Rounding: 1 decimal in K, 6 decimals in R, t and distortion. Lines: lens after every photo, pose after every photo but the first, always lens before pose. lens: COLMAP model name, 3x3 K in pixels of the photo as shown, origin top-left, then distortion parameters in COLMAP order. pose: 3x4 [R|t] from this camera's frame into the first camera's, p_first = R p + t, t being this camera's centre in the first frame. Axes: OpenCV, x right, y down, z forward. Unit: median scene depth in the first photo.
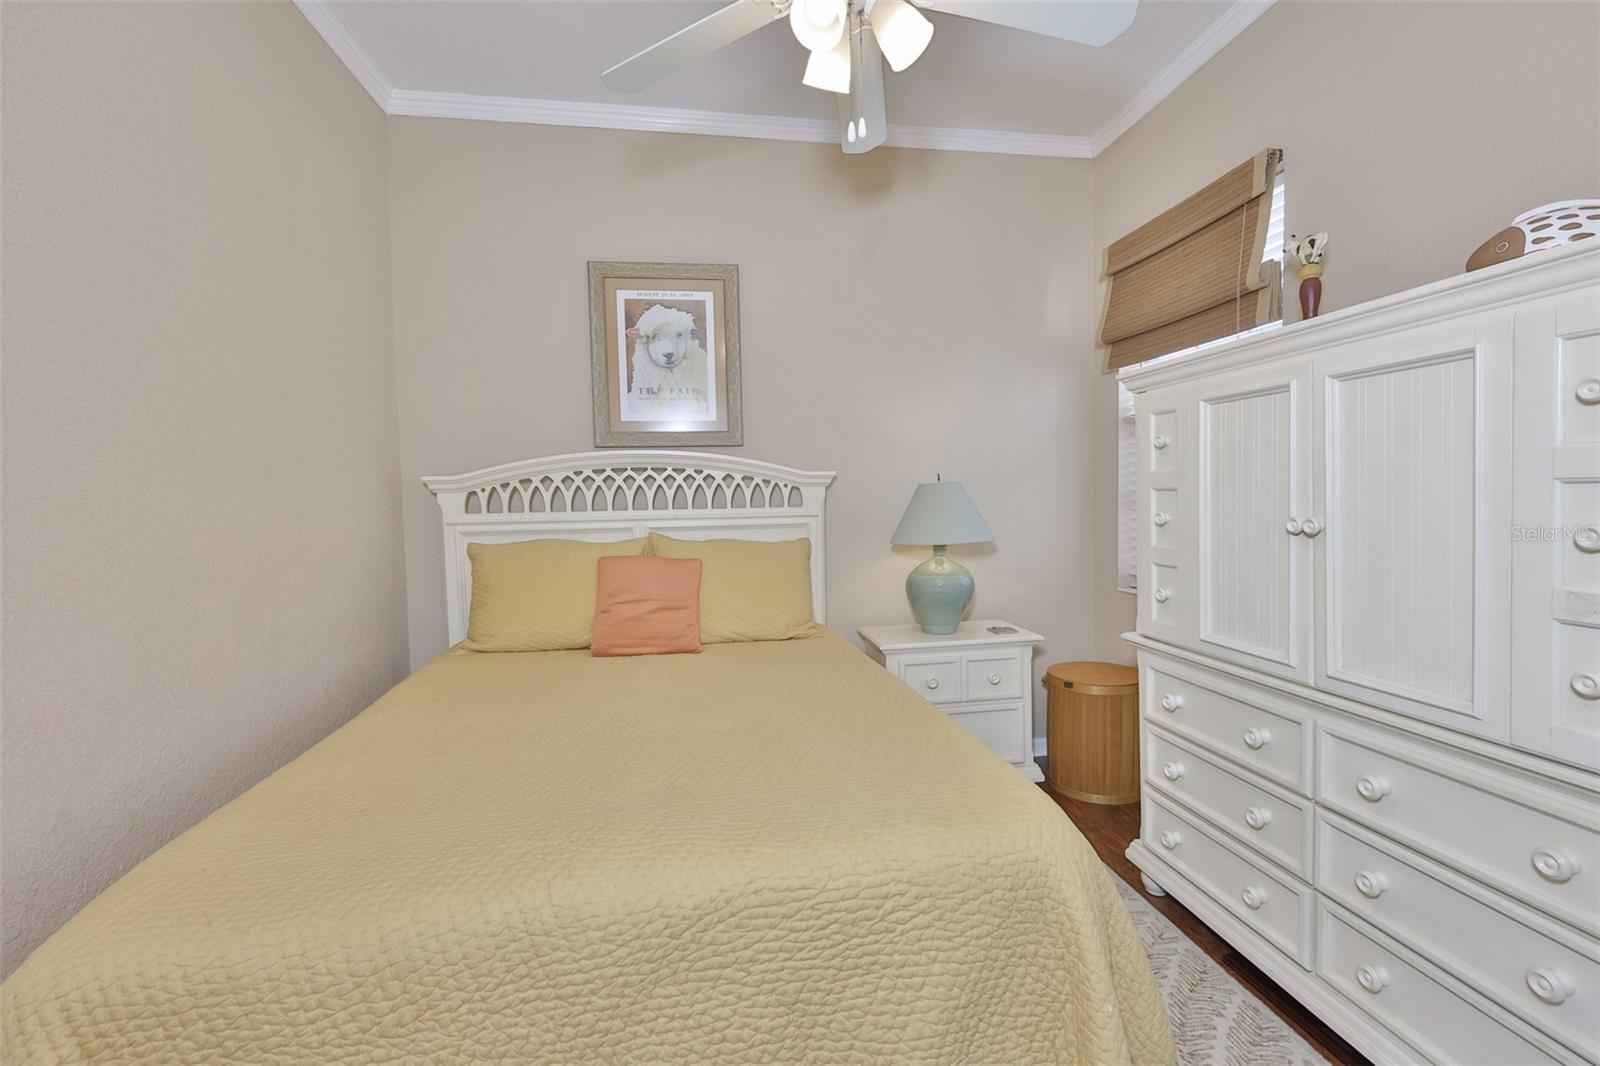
lens RADIAL K [[672.8, 0, 799.5], [0, 672.8, 525.7], [0, 0, 1]] dist [-0.003623, 0.000785]
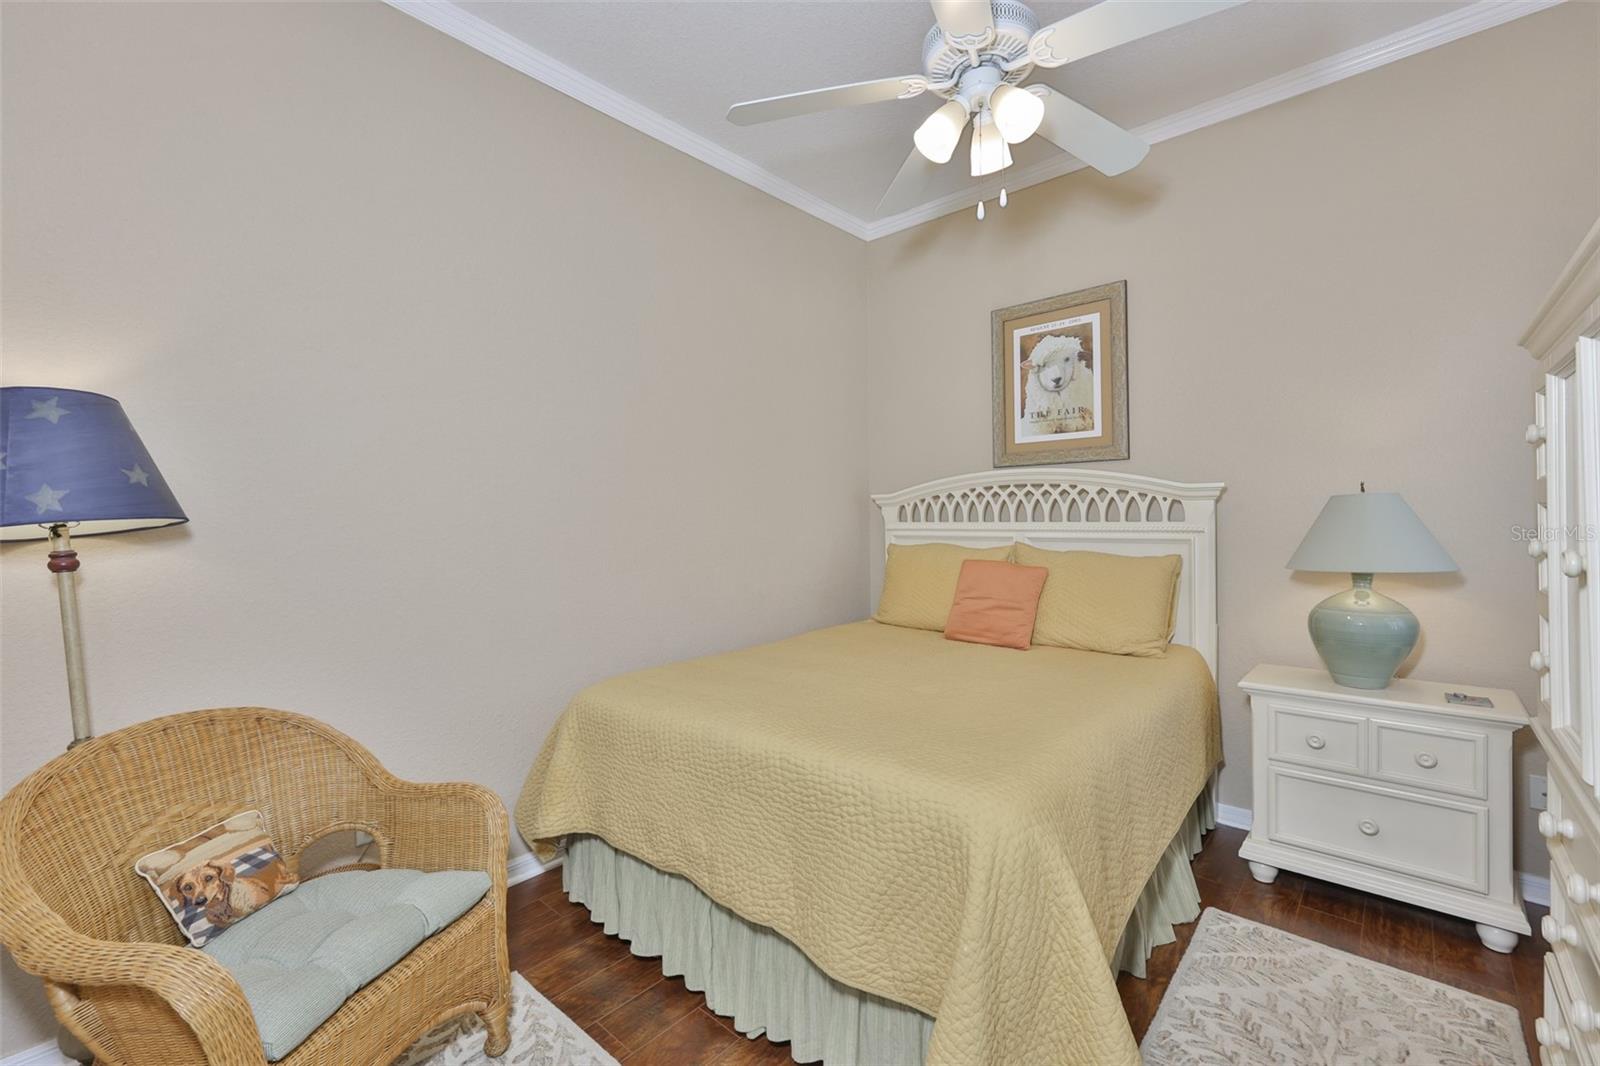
lens RADIAL K [[672.8, 0, 804.4], [0, 672.8, 525.0], [0, 0, 1]] dist [-0.003623, 0.000785]
pose [[0.633579, 0.021798, -0.773371, 0.398047], [-0.033418, 0.999441, 0.000792, -0.006571], [0.772956, 0.025343, 0.633953, 0.002844]]
